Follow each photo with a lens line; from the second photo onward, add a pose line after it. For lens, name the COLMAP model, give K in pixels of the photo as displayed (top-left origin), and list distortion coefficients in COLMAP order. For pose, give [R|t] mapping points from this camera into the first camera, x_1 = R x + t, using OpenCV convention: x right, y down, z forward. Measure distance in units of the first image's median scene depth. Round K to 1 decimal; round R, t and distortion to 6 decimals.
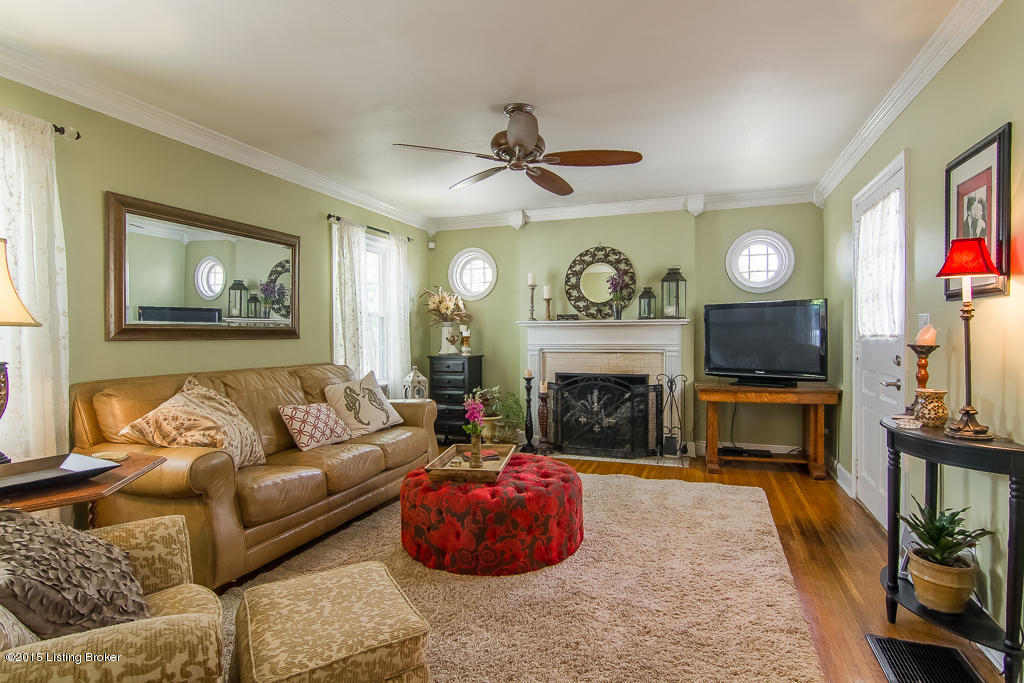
lens RADIAL K [[526.9, 0, 514.3], [0, 526.9, 340.9], [0, 0, 1]] dist [-0.004327, 0.004043]
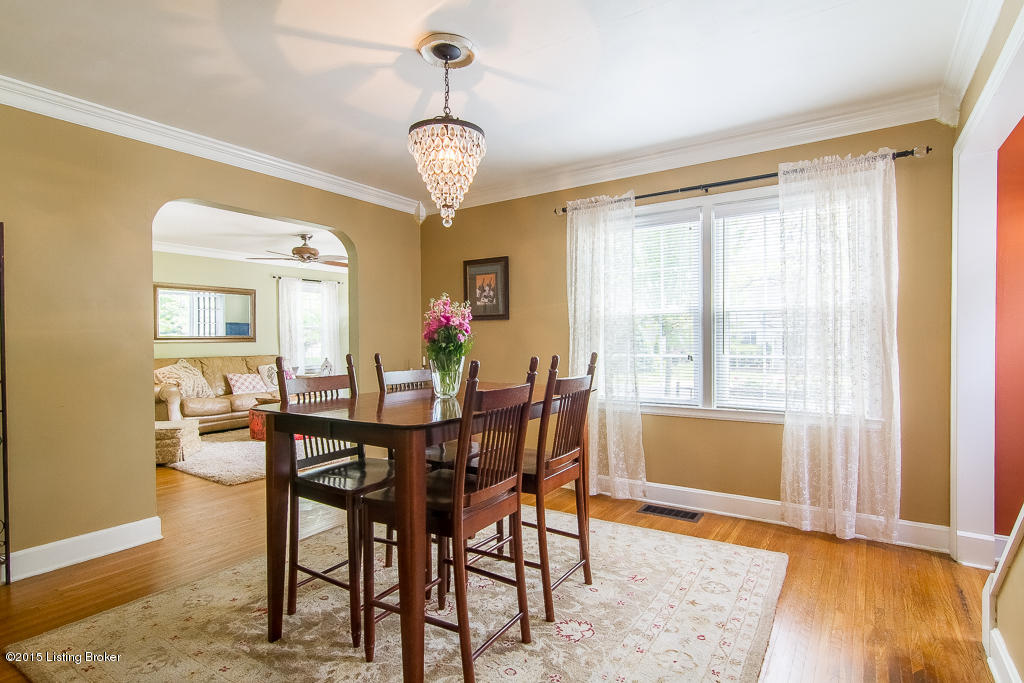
lens RADIAL K [[526.9, 0, 513.4], [0, 526.9, 340.4], [0, 0, 1]] dist [-0.004327, 0.004043]
pose [[0.964248, -0.001692, -0.264995, 1.227647], [0.000814, 0.999994, -0.003424, -0.003084], [0.264999, 0.003086, 0.964244, -0.745207]]
